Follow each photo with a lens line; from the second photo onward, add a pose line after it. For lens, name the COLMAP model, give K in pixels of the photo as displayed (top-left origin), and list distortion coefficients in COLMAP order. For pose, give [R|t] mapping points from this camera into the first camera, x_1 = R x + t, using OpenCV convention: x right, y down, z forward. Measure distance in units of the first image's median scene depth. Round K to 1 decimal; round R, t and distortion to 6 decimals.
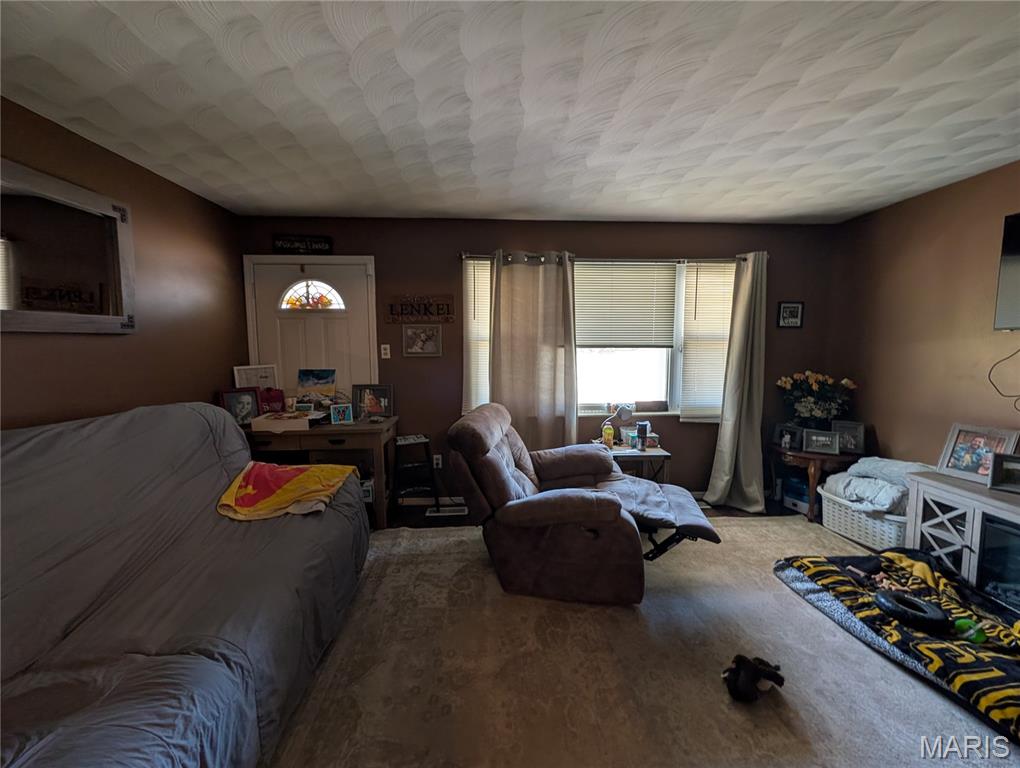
lens RADIAL K [[393.9, 0, 509.1], [0, 393.9, 381.4], [0, 0, 1]] dist [0.001538, -0.000281]
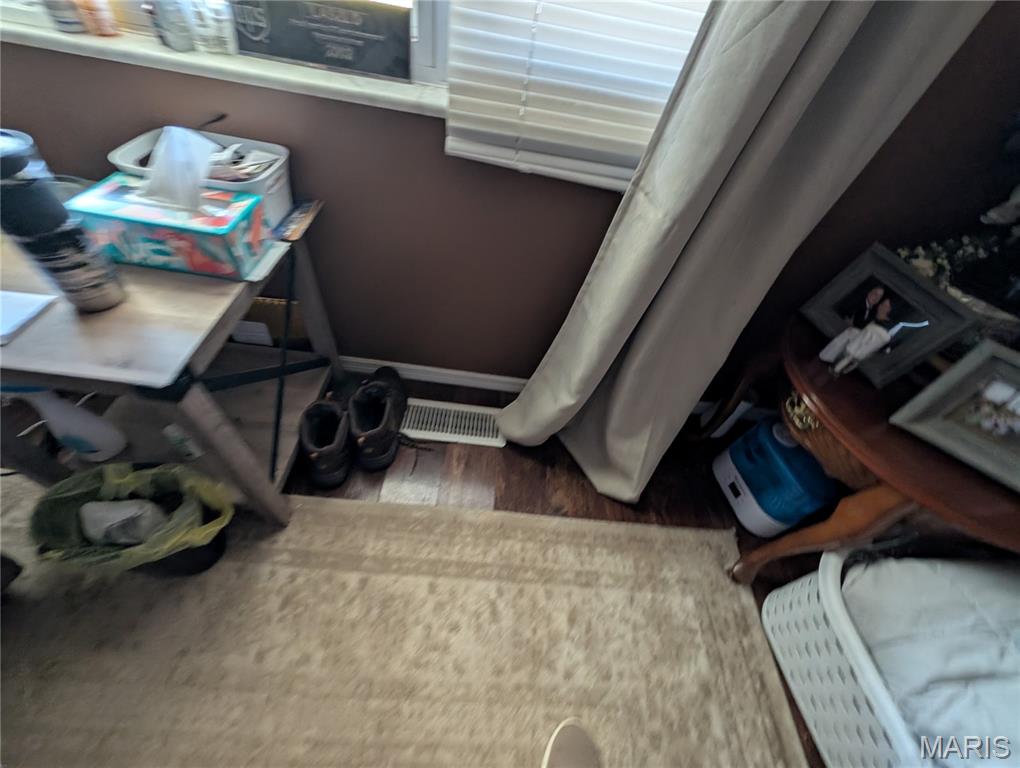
lens RADIAL K [[393.9, 0, 513.4], [0, 393.9, 378.5], [0, 0, 1]] dist [0.001538, -0.000281]
pose [[0.986973, 0.154584, 0.044584, 0.702351], [-0.139046, 0.680192, 0.719726, 0.042391], [0.080933, -0.716549, 0.692826, 1.135442]]
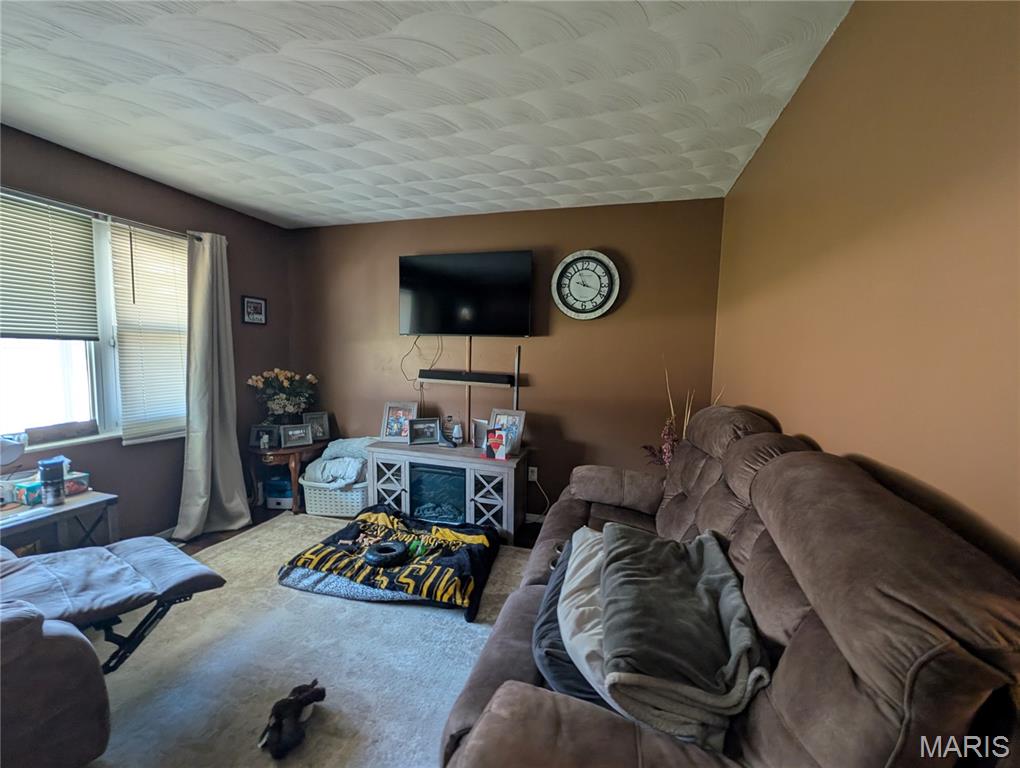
lens RADIAL K [[393.9, 0, 509.6], [0, 393.9, 382.3], [0, 0, 1]] dist [0.001538, -0.000281]
pose [[0.323595, -0.064243, 0.944012, -0.005574], [0.064311, 0.996879, 0.045796, 0.001432], [-0.944008, 0.045891, 0.326716, 0.156719]]
